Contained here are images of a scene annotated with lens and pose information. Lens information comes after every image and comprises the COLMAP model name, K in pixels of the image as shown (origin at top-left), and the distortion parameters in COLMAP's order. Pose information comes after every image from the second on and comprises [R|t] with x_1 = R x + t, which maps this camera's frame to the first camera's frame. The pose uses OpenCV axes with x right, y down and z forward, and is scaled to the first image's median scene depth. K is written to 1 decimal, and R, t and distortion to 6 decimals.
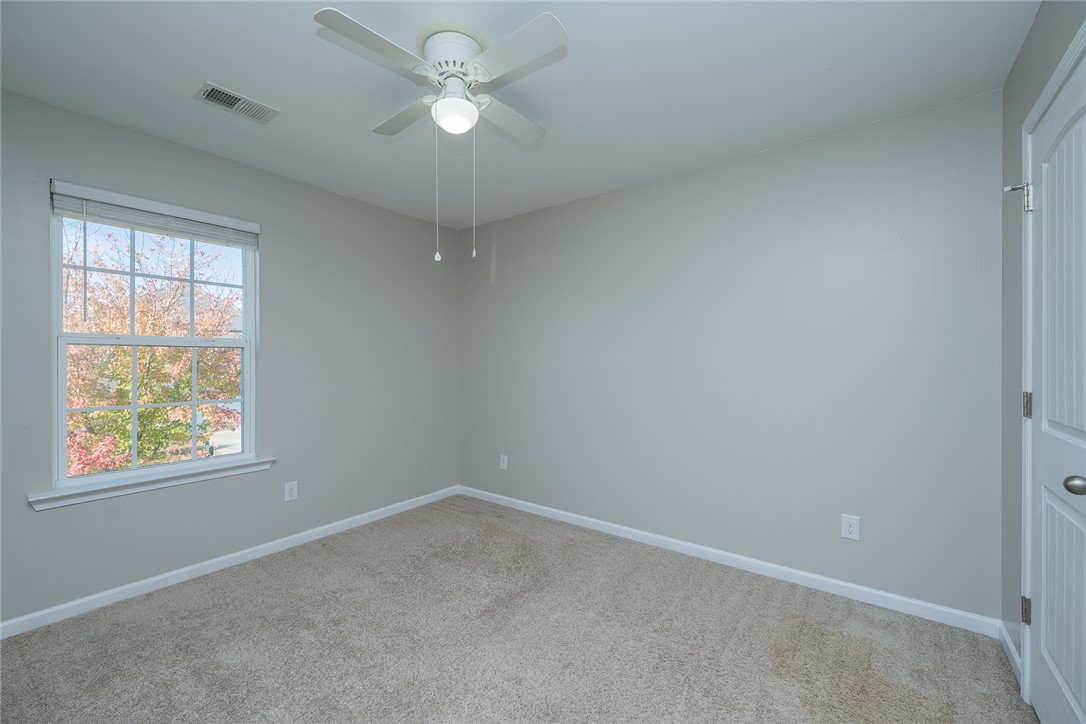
lens RADIAL K [[448.0, 0, 541.3], [0, 448.0, 361.5], [0, 0, 1]] dist [0.023316, -0.000635]
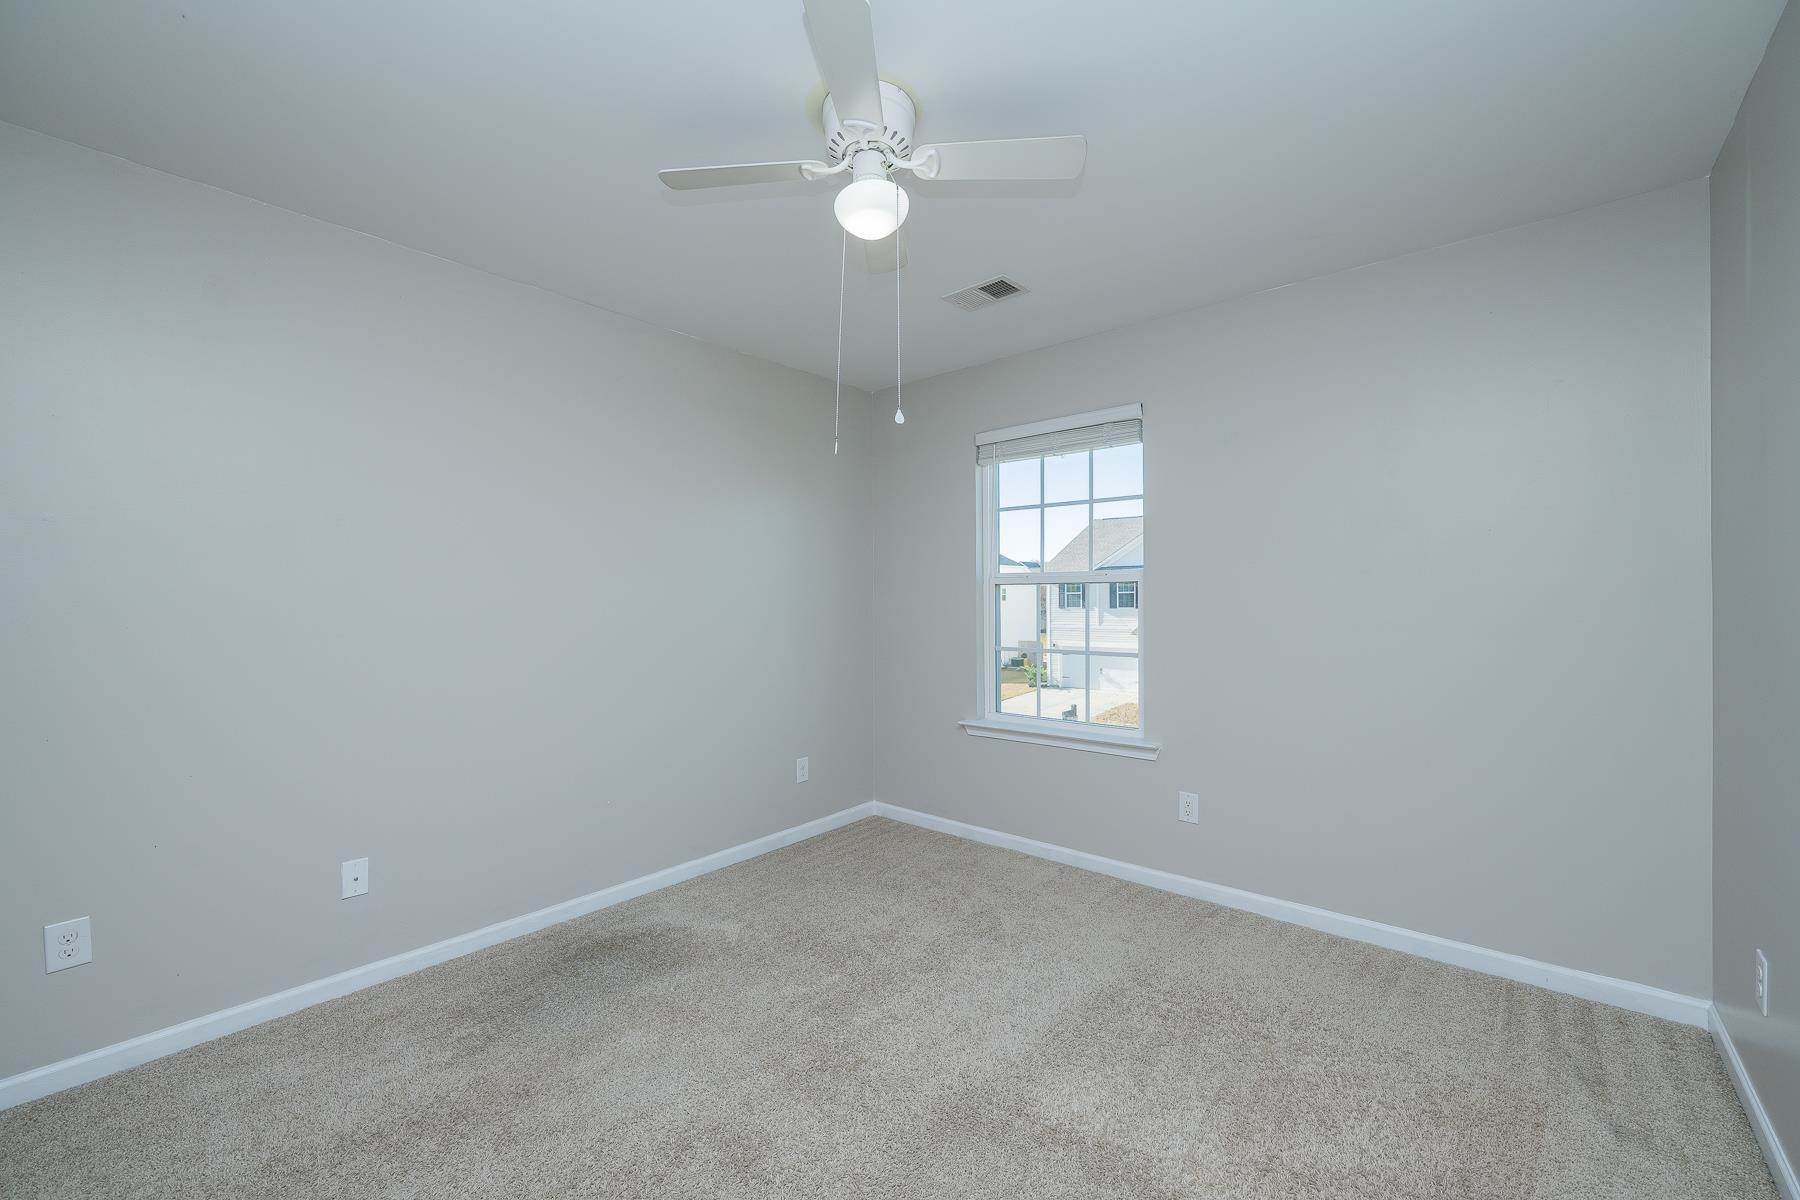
lens RADIAL K [[742.6, 0, 914.0], [0, 742.6, 599.2], [0, 0, 1]] dist [0.023316, -0.000635]
pose [[-0.041071, -0.000767, -0.999156, 0.585462], [0.000562, 1.000000, -0.000791, -0.002501], [0.999156, -0.000594, -0.041070, 0.770479]]
